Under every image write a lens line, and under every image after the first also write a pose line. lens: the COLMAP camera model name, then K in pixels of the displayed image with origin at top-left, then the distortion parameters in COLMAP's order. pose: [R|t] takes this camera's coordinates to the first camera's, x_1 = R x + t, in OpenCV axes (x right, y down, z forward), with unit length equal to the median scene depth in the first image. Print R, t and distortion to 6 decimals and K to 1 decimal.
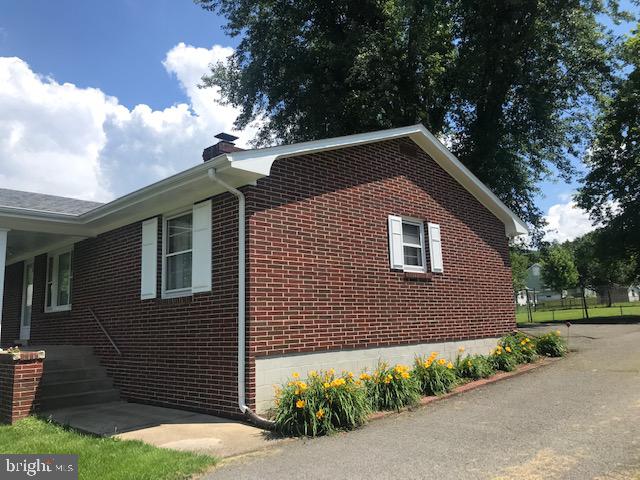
lens RADIAL K [[529.9, 0, 319.8], [0, 529.9, 240.3], [0, 0, 1]] dist [0.039409, -0.041222]
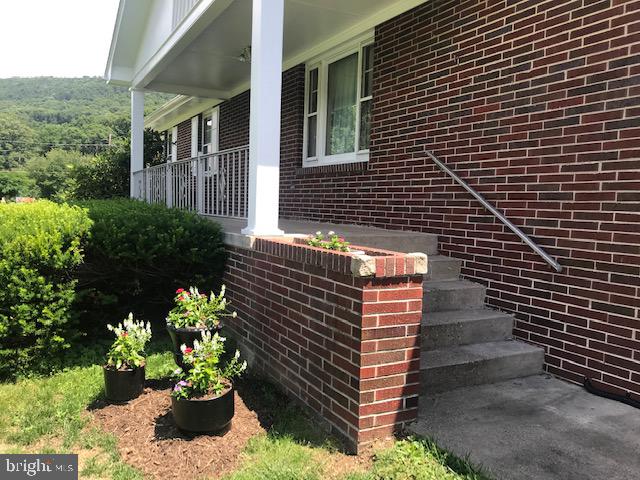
lens RADIAL K [[529.9, 0, 319.6], [0, 529.9, 241.2], [0, 0, 1]] dist [0.039409, -0.041222]
pose [[0.956207, 0.084409, -0.280256, -0.490025], [-0.018707, 0.973181, 0.229279, 0.121157], [0.292093, -0.213996, 0.932141, 0.659533]]
